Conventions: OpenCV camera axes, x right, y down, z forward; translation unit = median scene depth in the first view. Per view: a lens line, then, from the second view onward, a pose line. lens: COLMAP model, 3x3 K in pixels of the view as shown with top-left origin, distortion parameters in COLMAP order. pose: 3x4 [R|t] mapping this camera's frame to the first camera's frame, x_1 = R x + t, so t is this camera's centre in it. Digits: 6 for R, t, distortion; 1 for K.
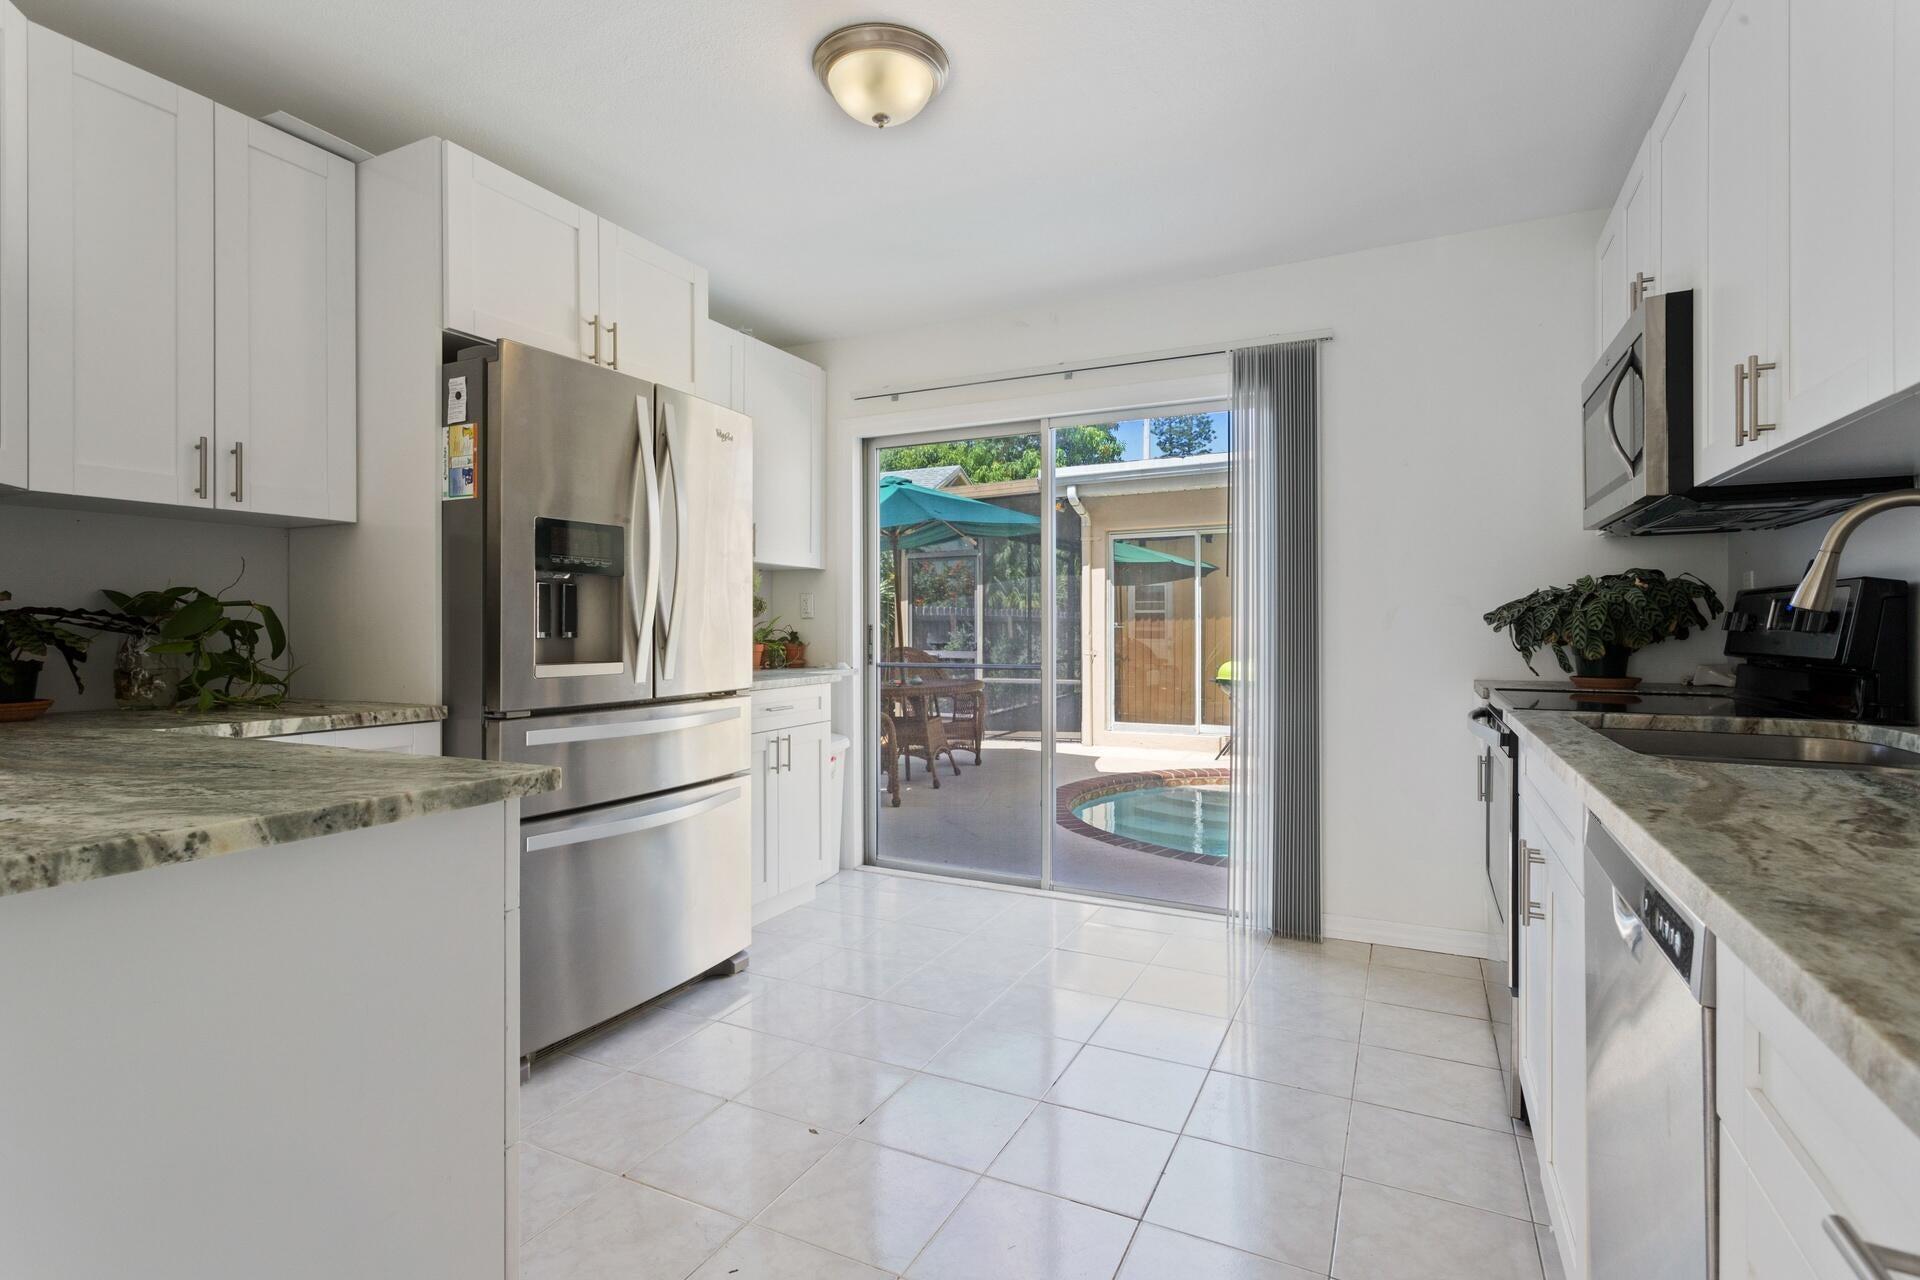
lens RADIAL K [[909.8, 0, 957.2], [0, 909.8, 627.3], [0, 0, 1]] dist [0.001952, 0.000267]
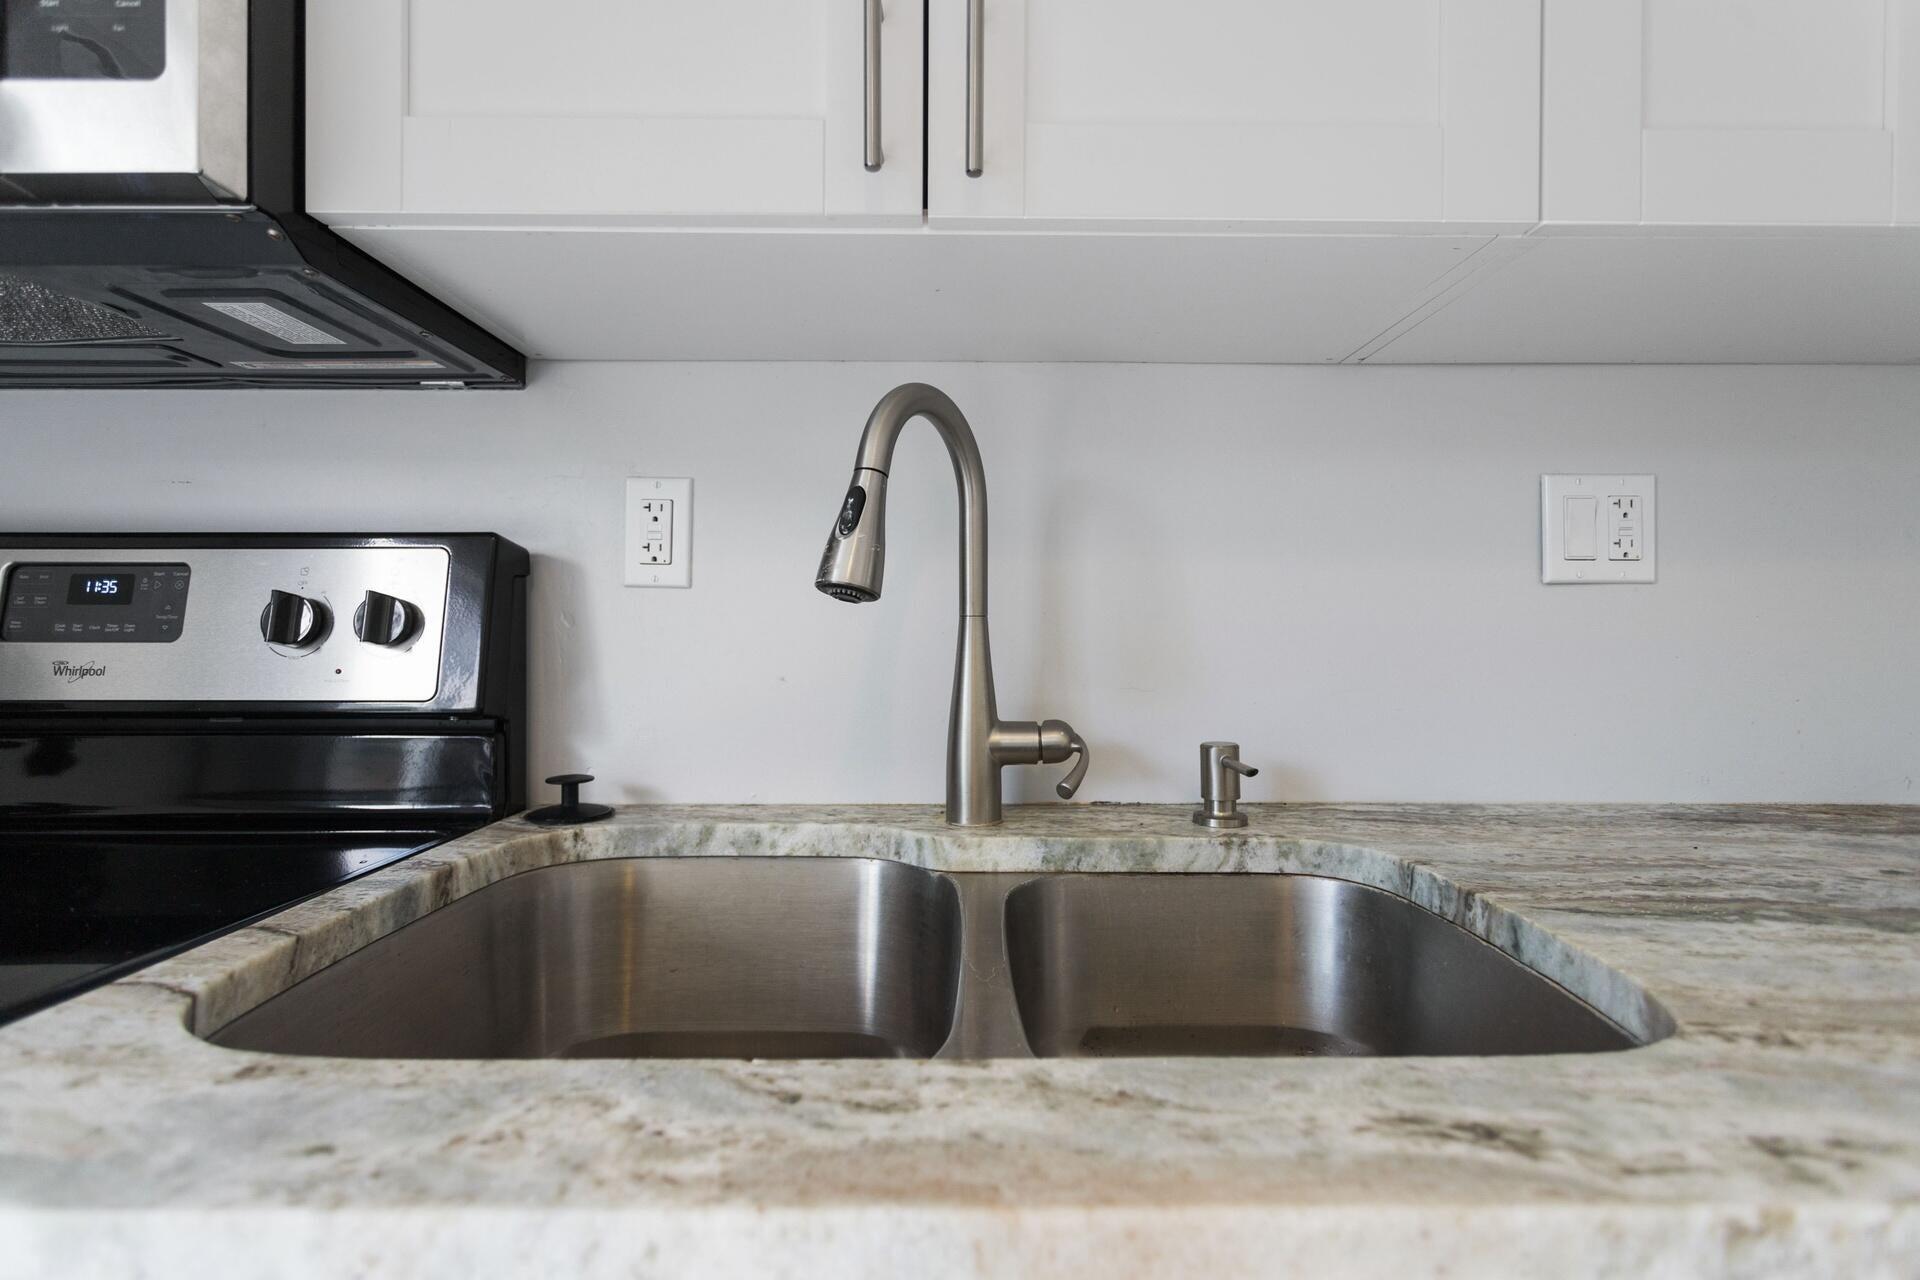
lens RADIAL K [[909.8, 0, 957.2], [0, 909.8, 627.3], [0, 0, 1]] dist [0.001952, 0.000267]
pose [[-0.441692, 0.004173, 0.897157, 0.229699], [0.000349, 0.999990, -0.004479, -0.000440], [-0.897166, -0.001665, -0.441689, 0.528719]]
